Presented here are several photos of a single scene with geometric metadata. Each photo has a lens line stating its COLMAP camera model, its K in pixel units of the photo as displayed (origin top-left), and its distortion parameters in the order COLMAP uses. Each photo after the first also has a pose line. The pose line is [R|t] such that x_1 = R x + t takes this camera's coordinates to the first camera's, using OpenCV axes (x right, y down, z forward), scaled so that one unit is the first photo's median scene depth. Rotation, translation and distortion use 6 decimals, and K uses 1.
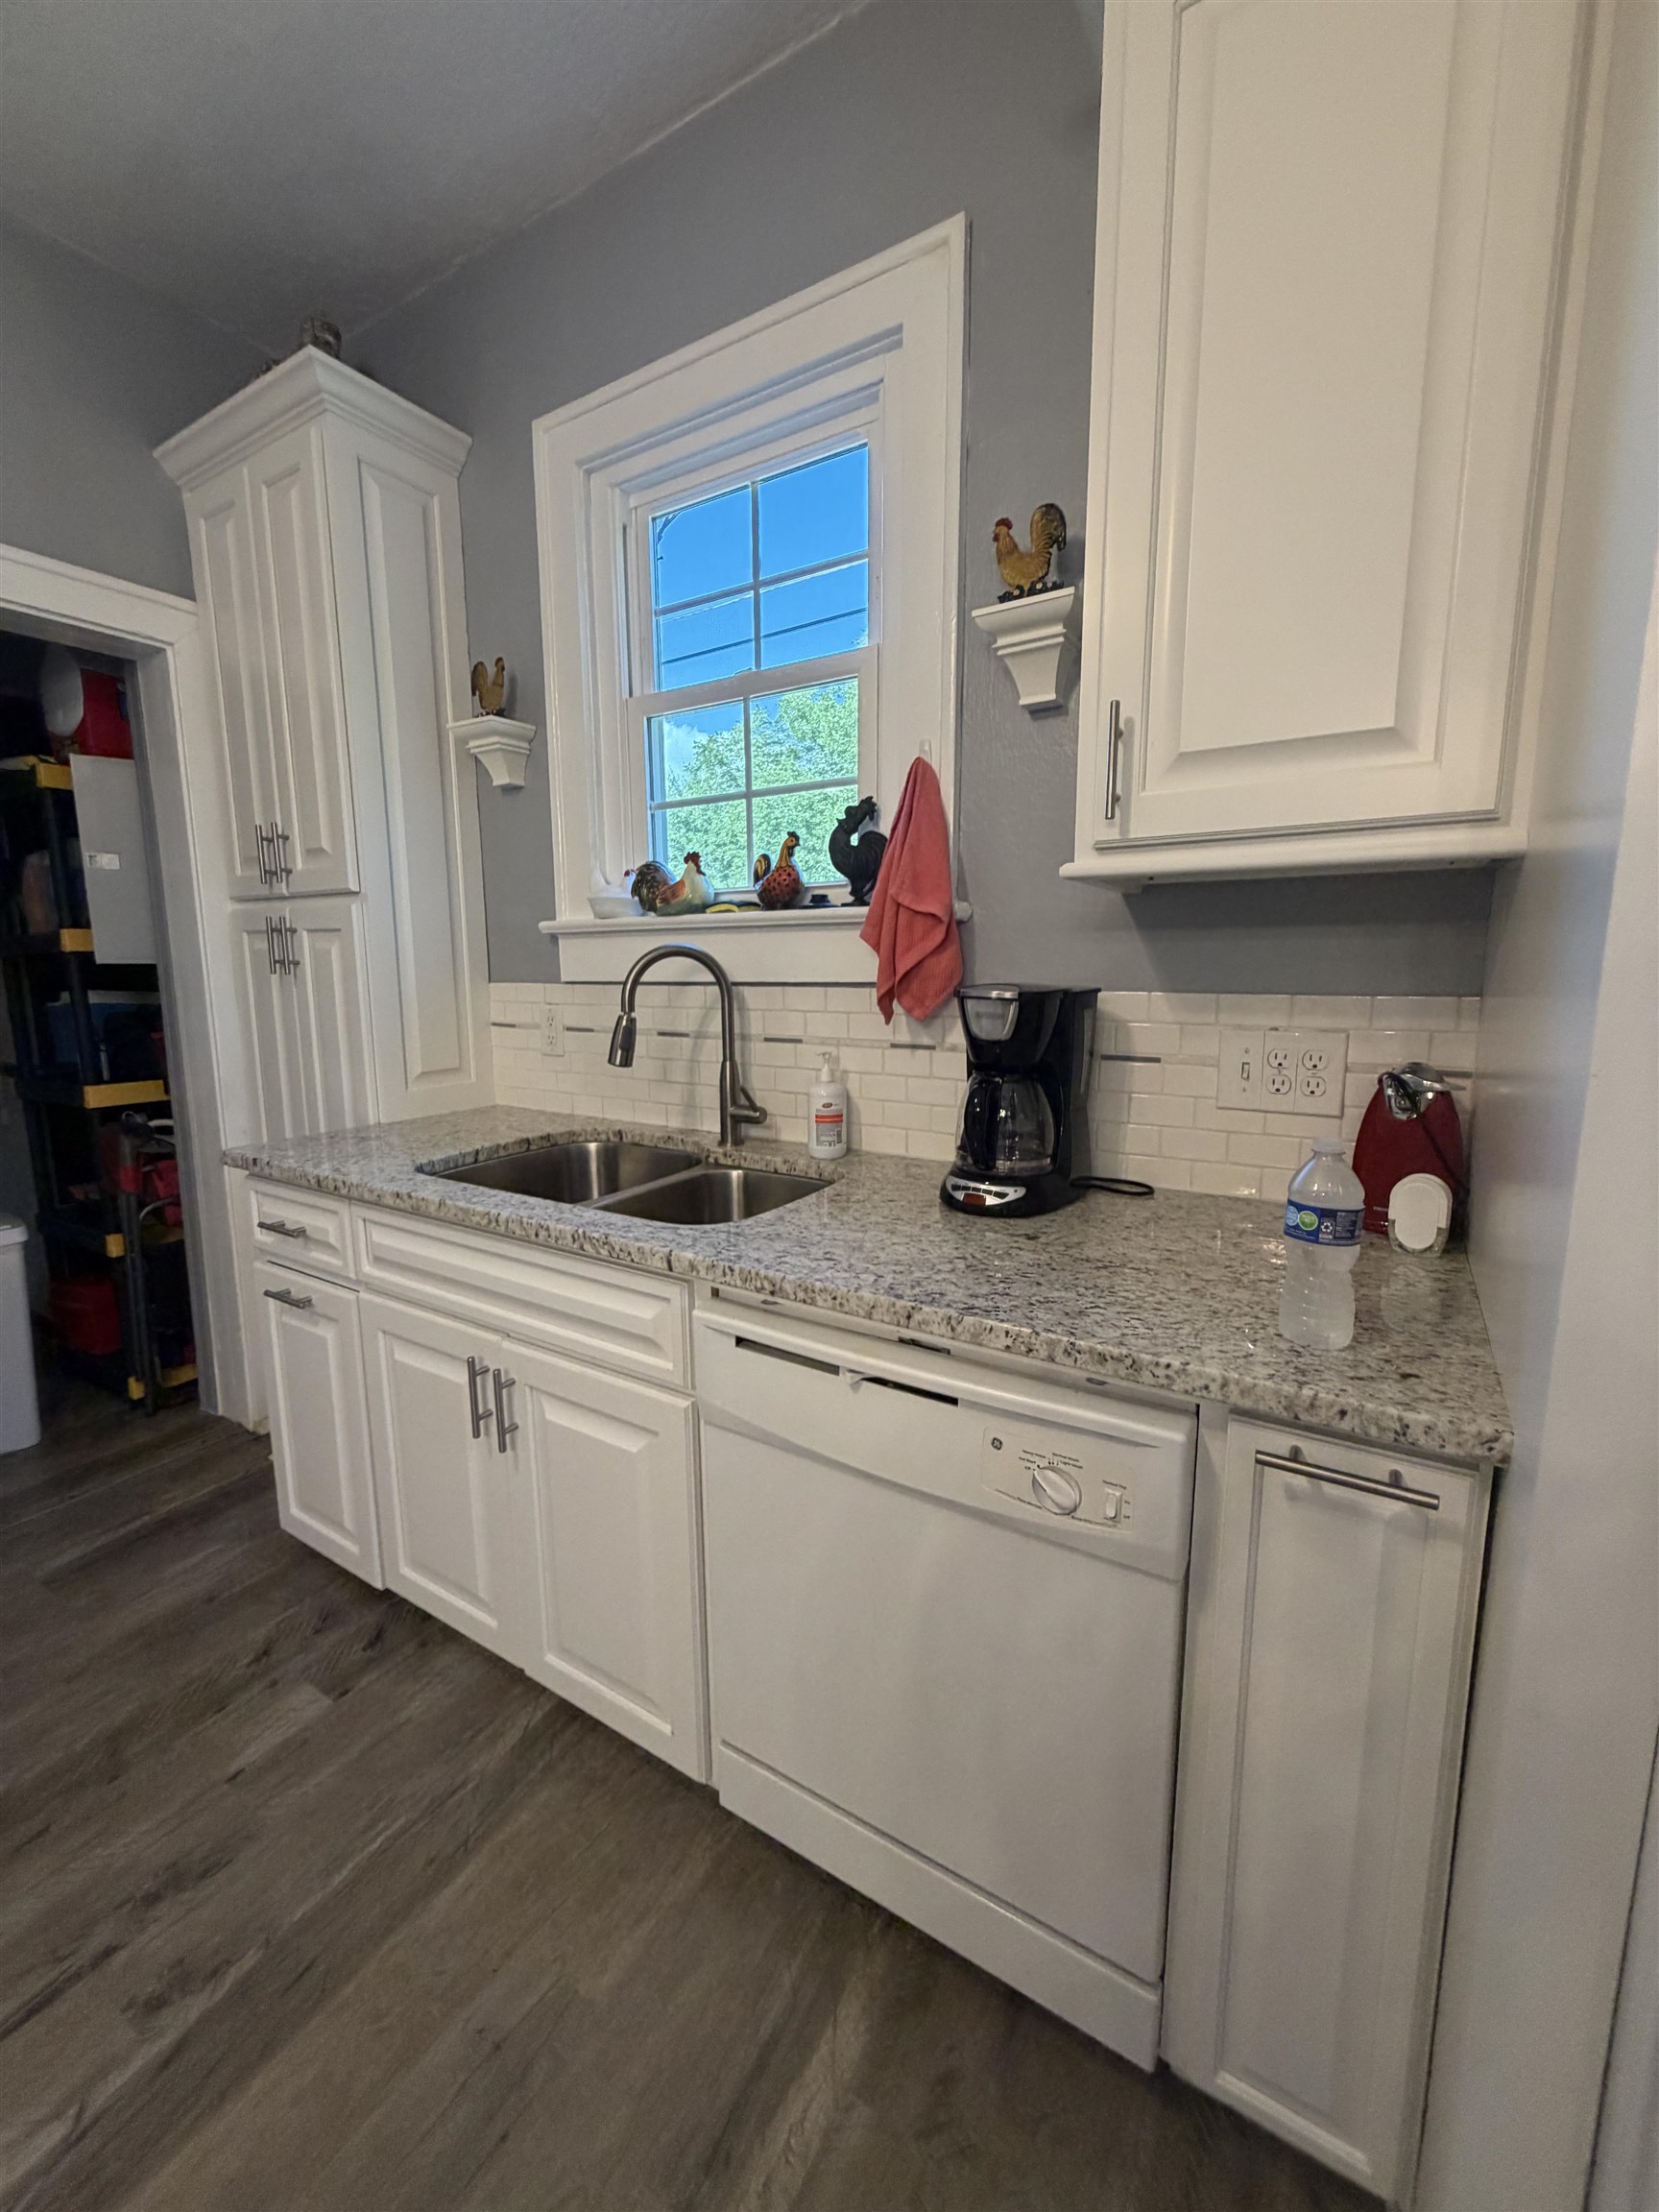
lens RADIAL K [[884.5, 0, 832.7], [0, 884.5, 1095.9], [0, 0, 1]] dist [-0.002097, 0.001144]
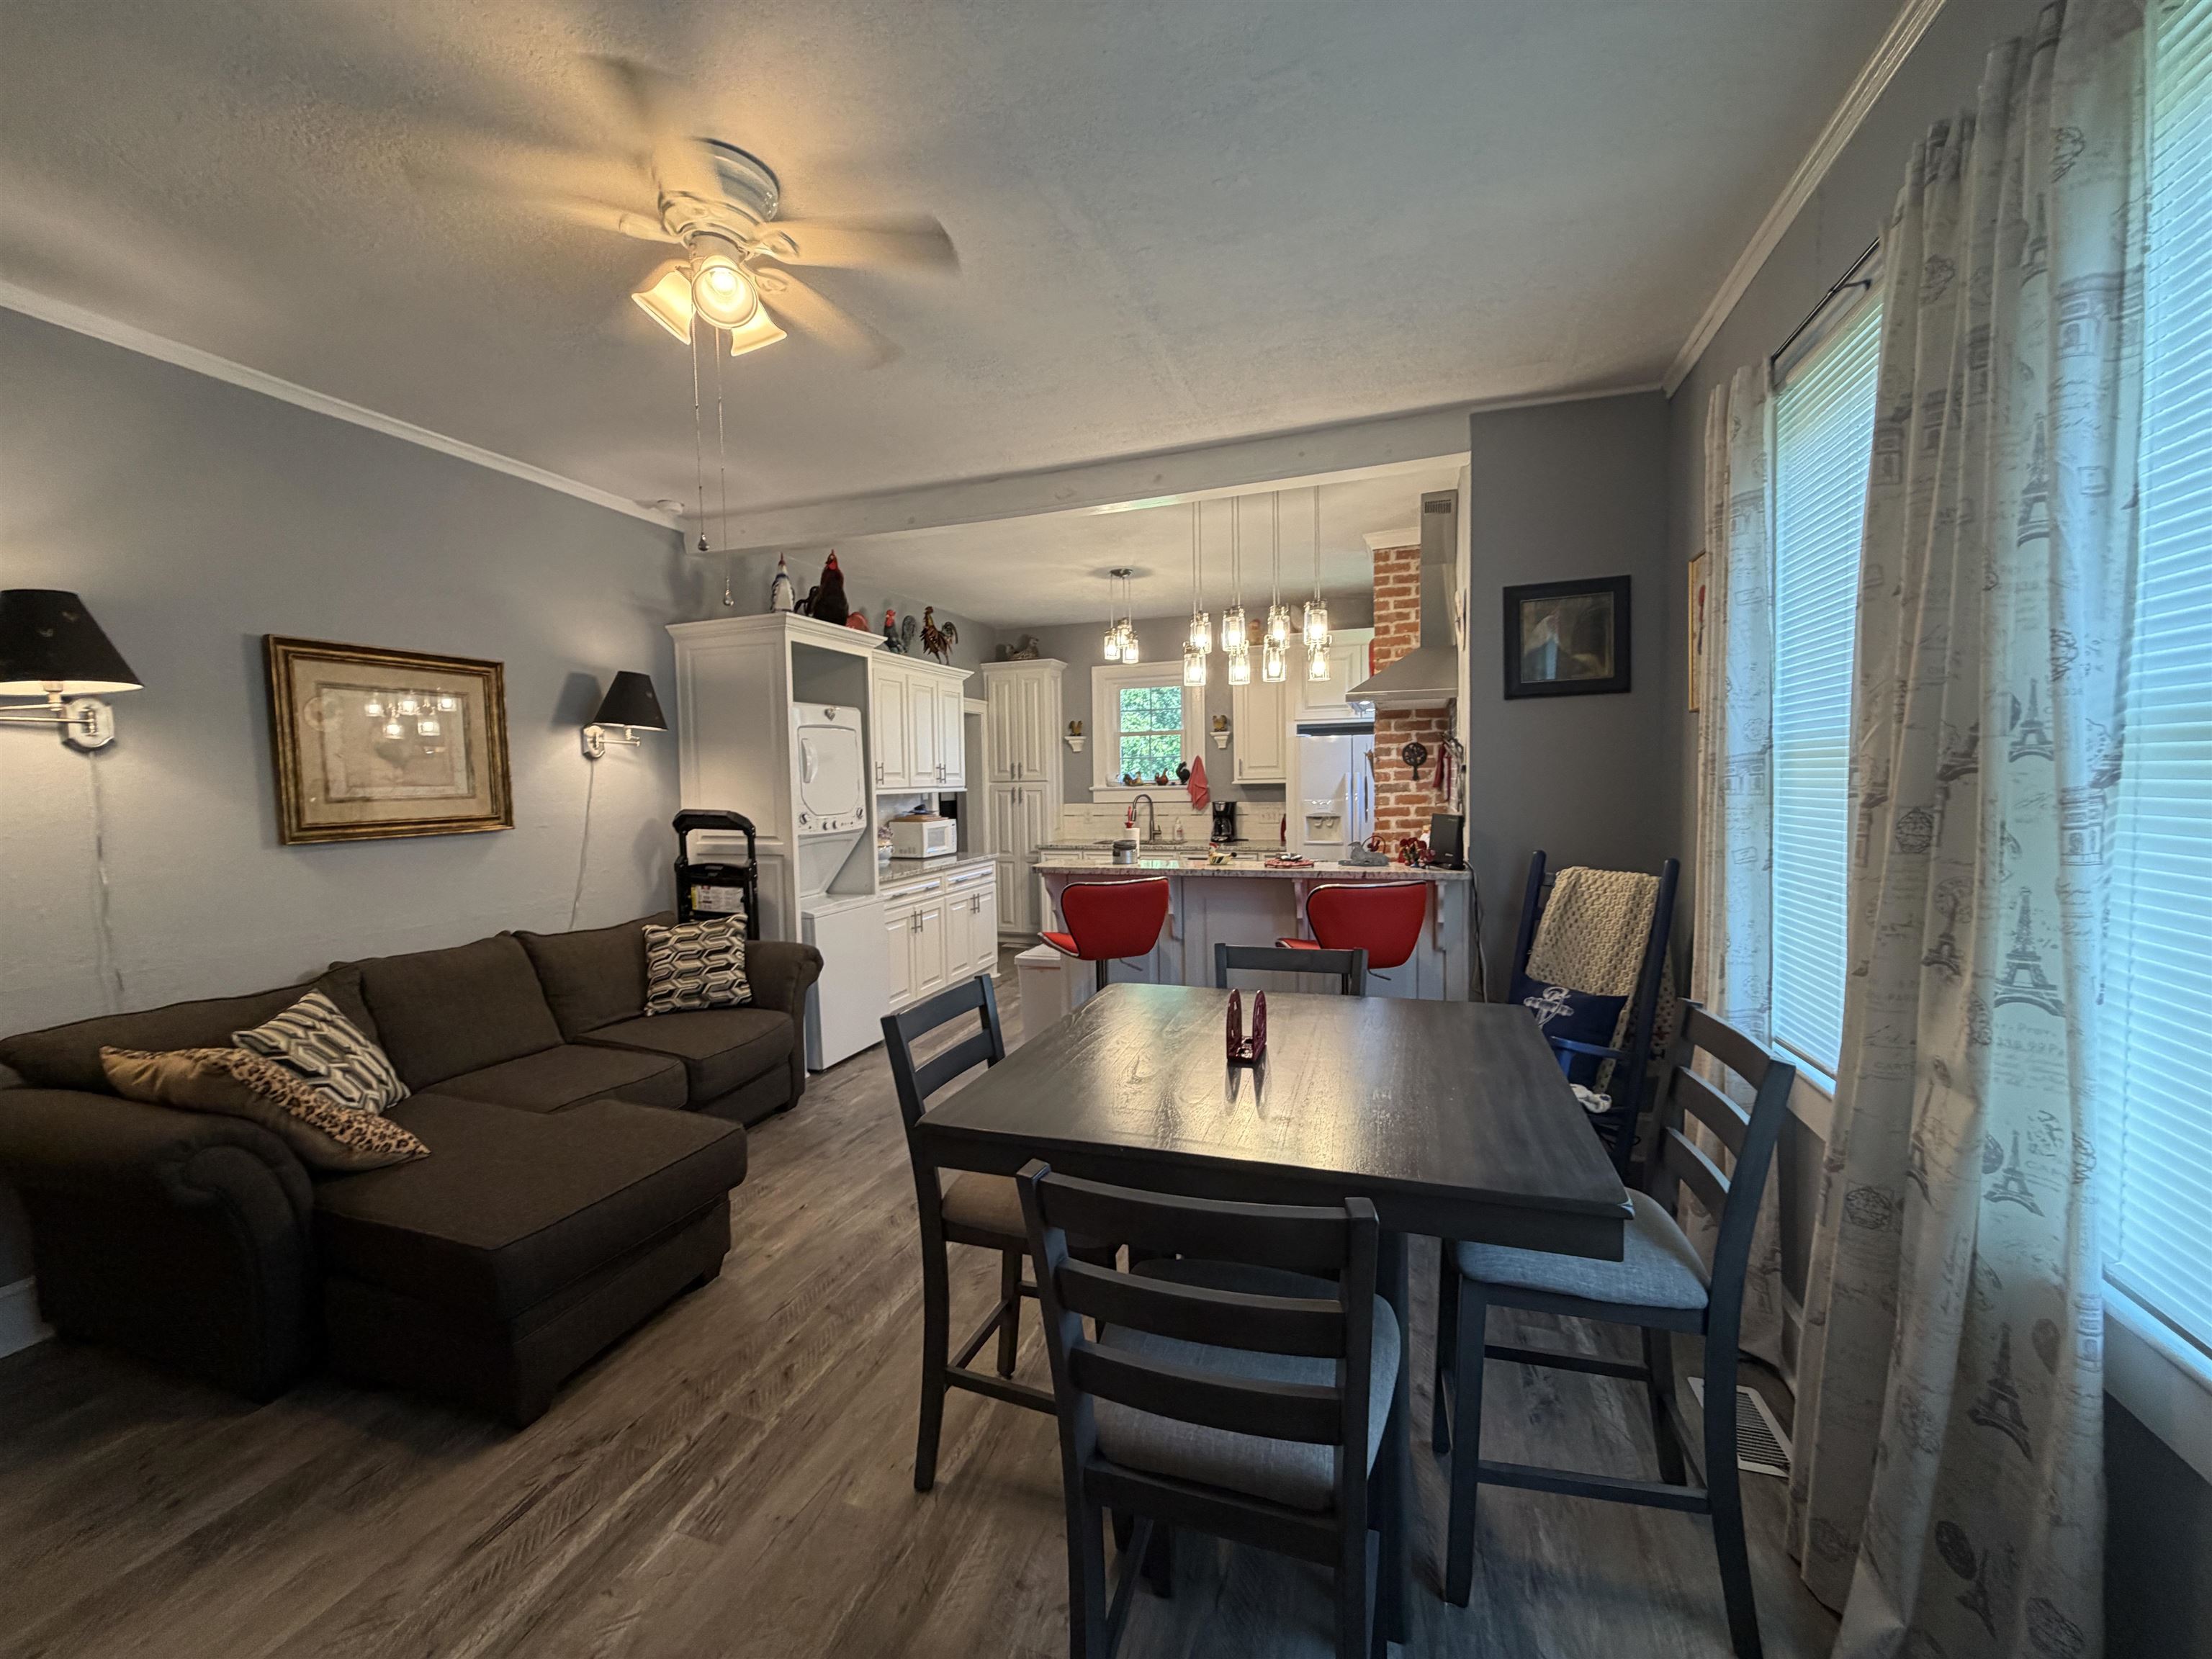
lens RADIAL K [[884.5, 0, 1098.9], [0, 884.5, 827.2], [0, 0, 1]] dist [-0.002097, 0.001144]
pose [[0.975611, -0.027873, 0.217730, -1.480676], [0.049217, 0.994428, -0.093227, 0.431343], [-0.213918, 0.101669, 0.971546, -3.524707]]
